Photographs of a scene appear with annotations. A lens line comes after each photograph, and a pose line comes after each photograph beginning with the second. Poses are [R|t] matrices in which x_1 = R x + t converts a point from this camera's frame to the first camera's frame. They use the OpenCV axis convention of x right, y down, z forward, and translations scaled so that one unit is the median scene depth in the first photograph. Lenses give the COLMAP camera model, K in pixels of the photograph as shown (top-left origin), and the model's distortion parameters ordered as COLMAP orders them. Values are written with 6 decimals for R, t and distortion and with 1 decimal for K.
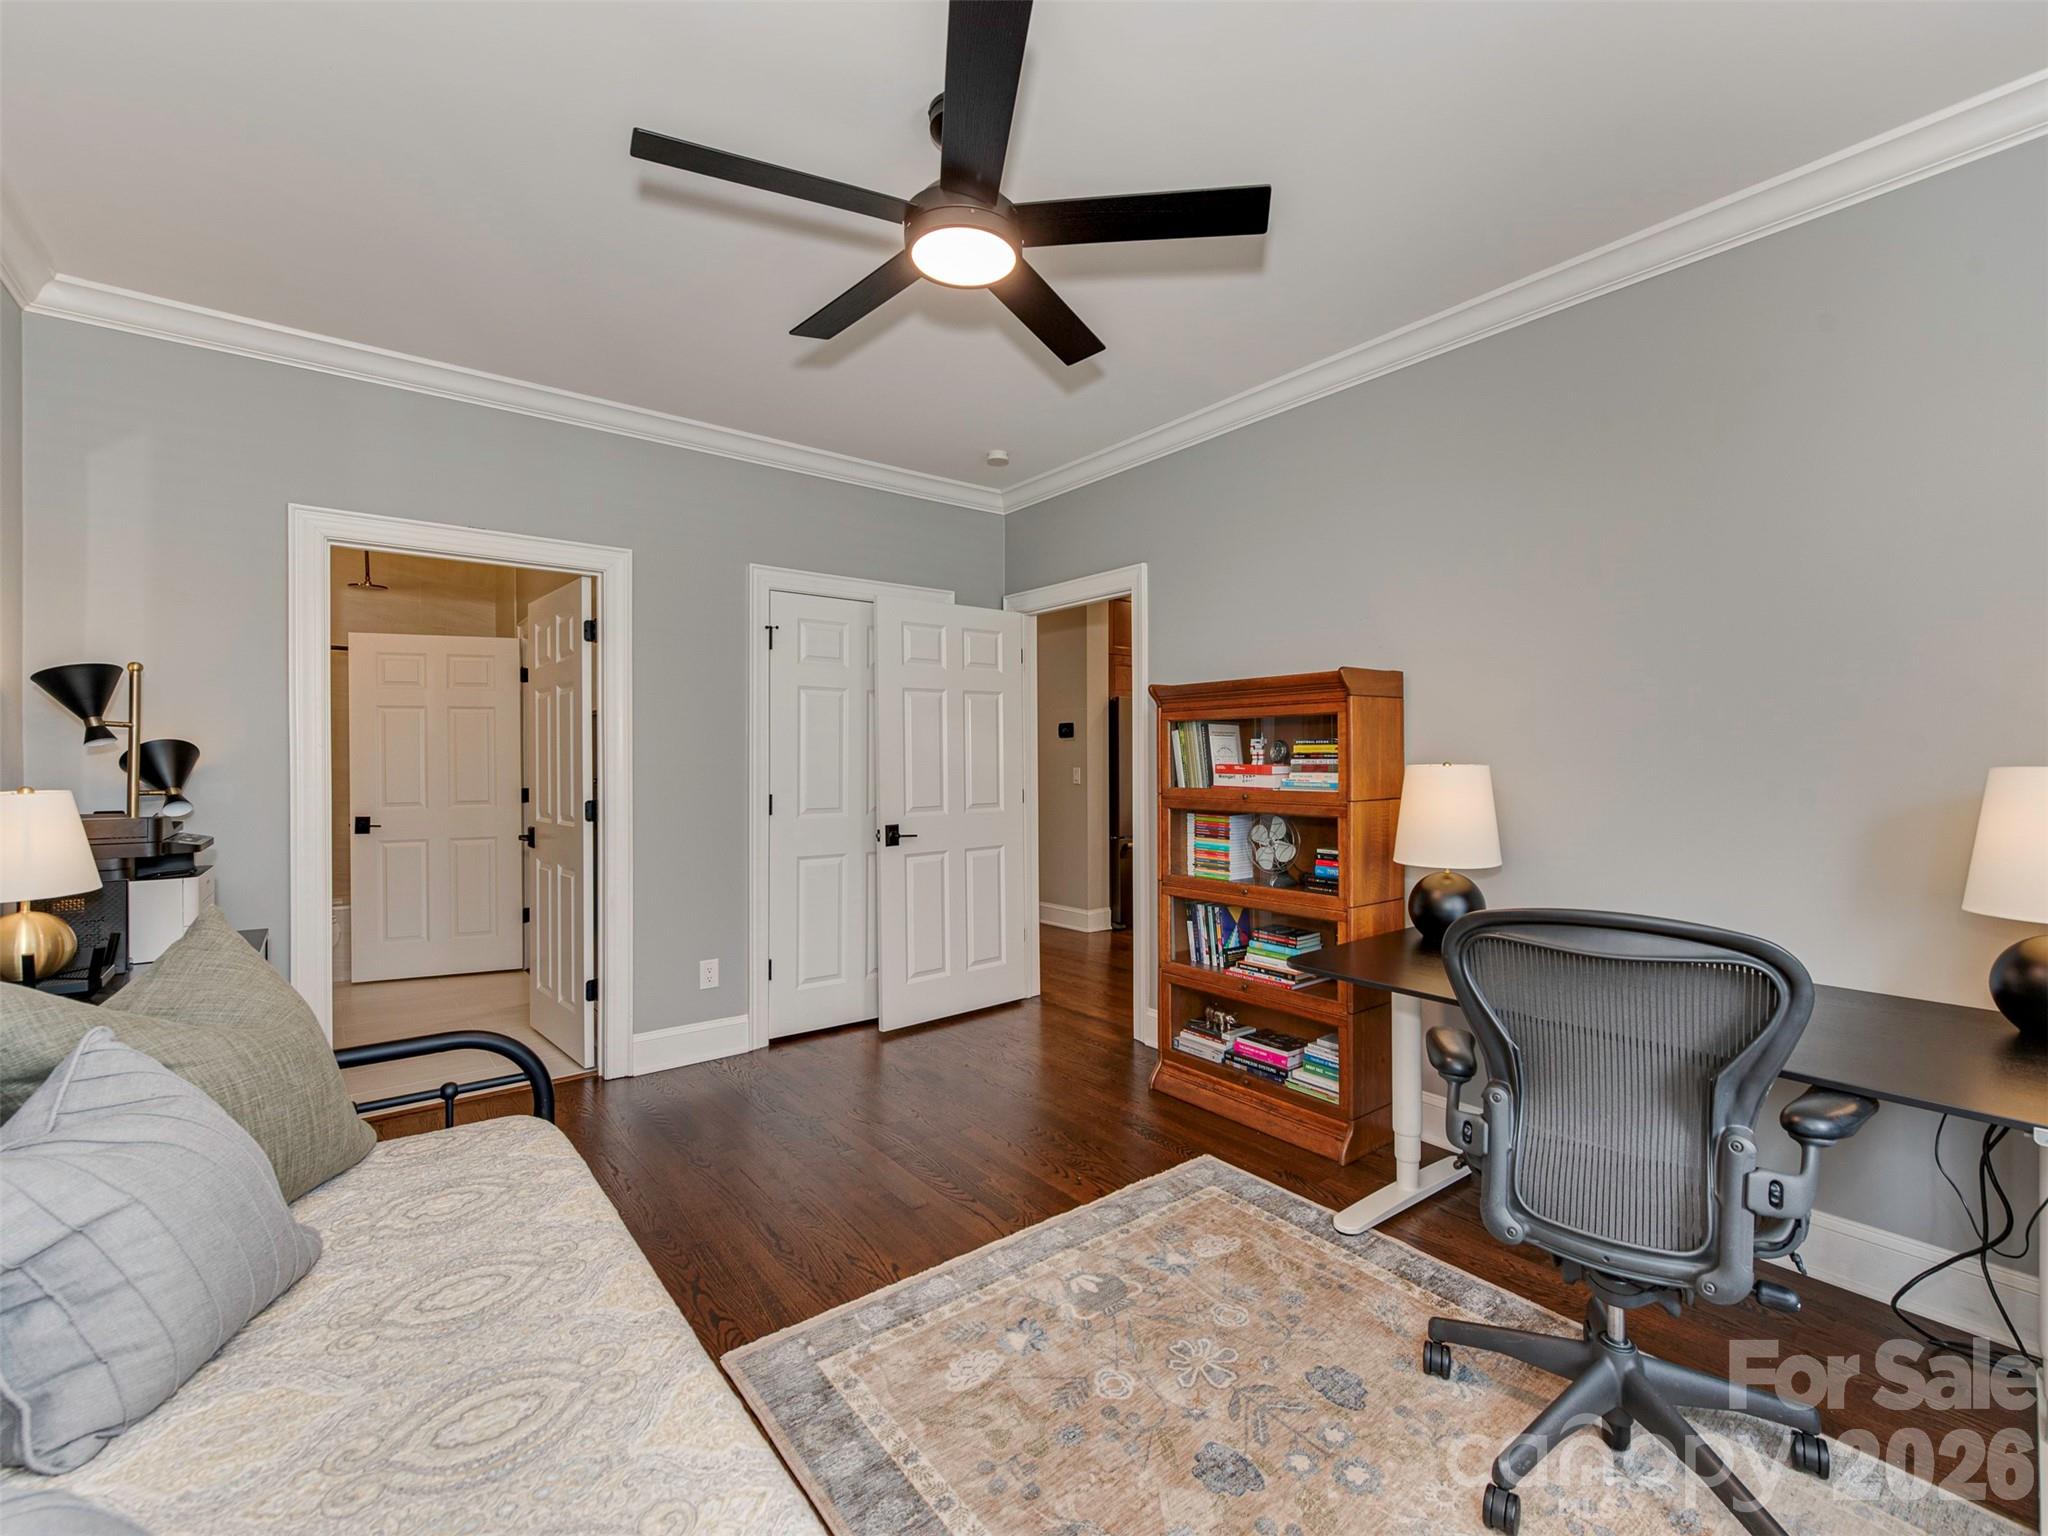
lens RADIAL K [[888.0, 0, 1022.5], [0, 888.0, 744.0], [0, 0, 1]] dist [0.000629, -0.000042]
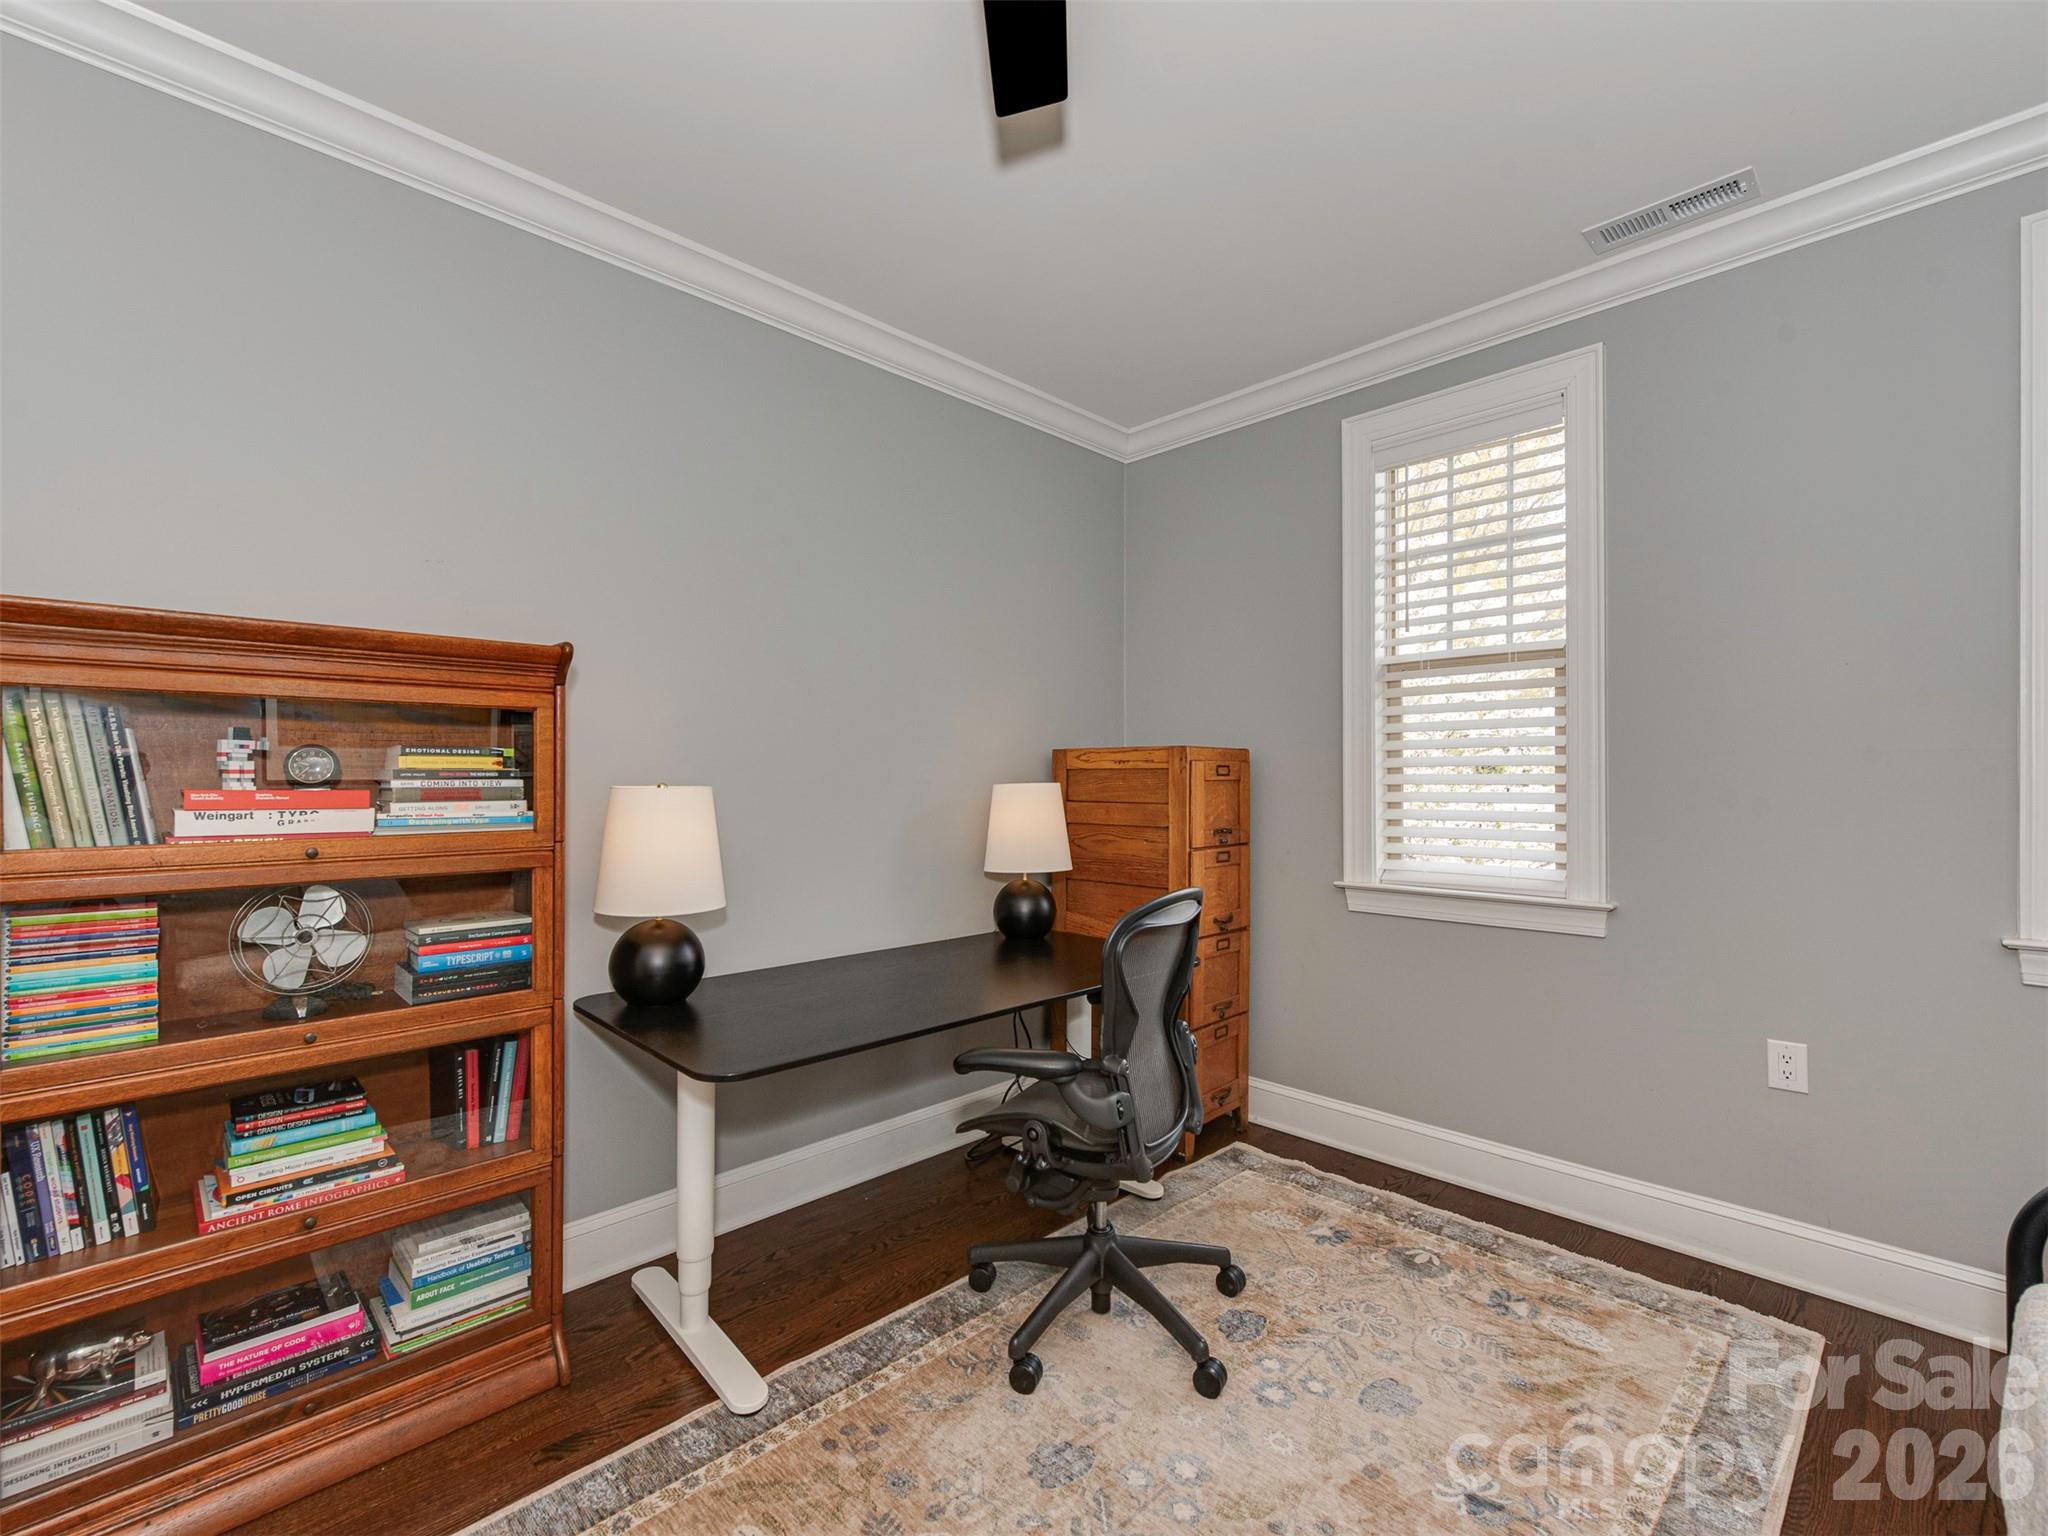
lens RADIAL K [[906.9, 0, 1045.0], [0, 906.9, 773.2], [0, 0, 1]] dist [0.000235, -0.000597]
pose [[-0.126232, 0.016039, 0.991871, -0.337416], [-0.006467, 0.999835, -0.016990, 0.020749], [-0.991980, -0.008559, -0.126108, 0.665526]]
